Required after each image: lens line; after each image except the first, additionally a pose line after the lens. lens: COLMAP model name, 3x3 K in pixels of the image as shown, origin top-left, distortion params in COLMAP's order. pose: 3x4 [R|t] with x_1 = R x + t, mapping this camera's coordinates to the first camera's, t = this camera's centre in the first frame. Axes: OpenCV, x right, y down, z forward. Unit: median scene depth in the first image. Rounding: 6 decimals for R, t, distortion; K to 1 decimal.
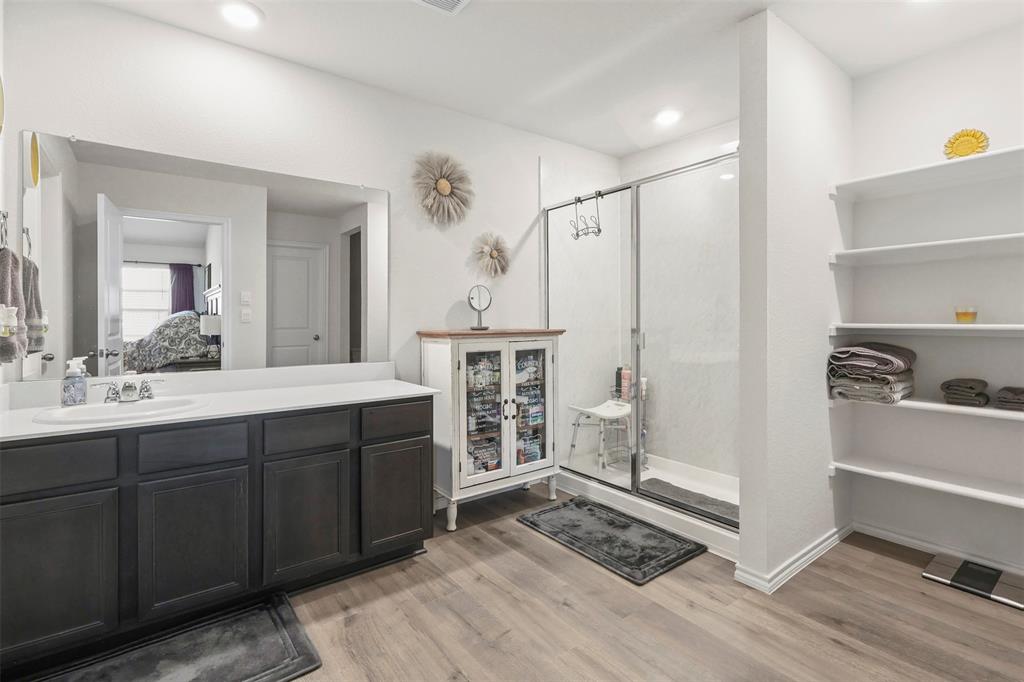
lens RADIAL K [[479.0, 0, 512.8], [0, 479.0, 322.0], [0, 0, 1]] dist [-0.007302, 0.001734]
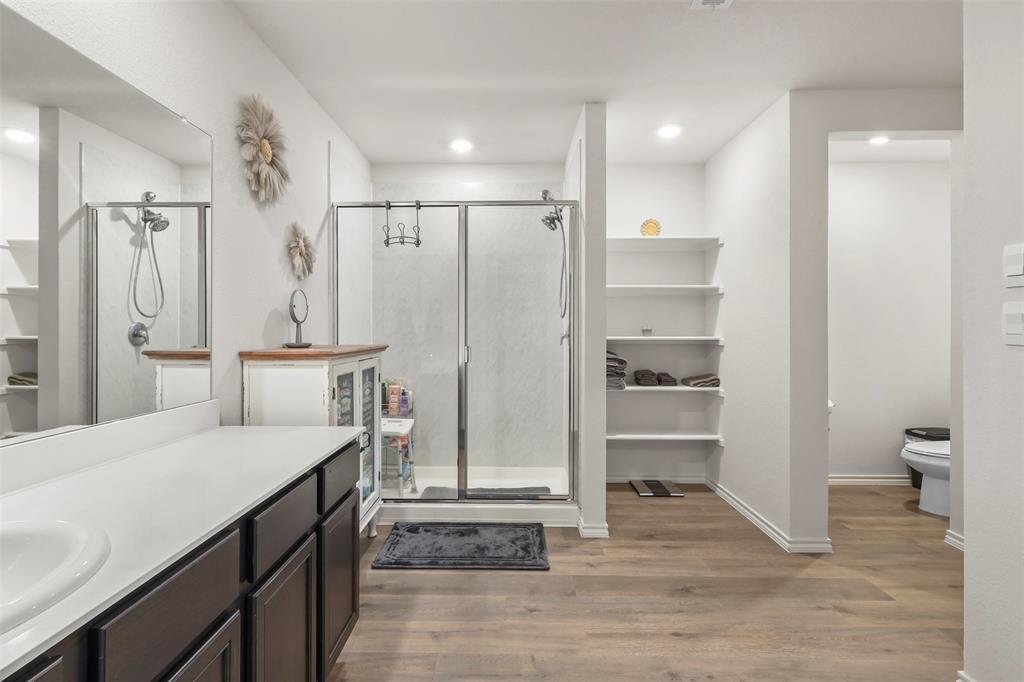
lens RADIAL K [[479.0, 0, 511.3], [0, 479.0, 333.5], [0, 0, 1]] dist [-0.007302, 0.001734]
pose [[0.614115, -0.001273, 0.789215, -0.565447], [0.001462, 0.999999, 0.000475, -0.006935], [-0.789215, 0.000862, 0.614117, 0.309184]]
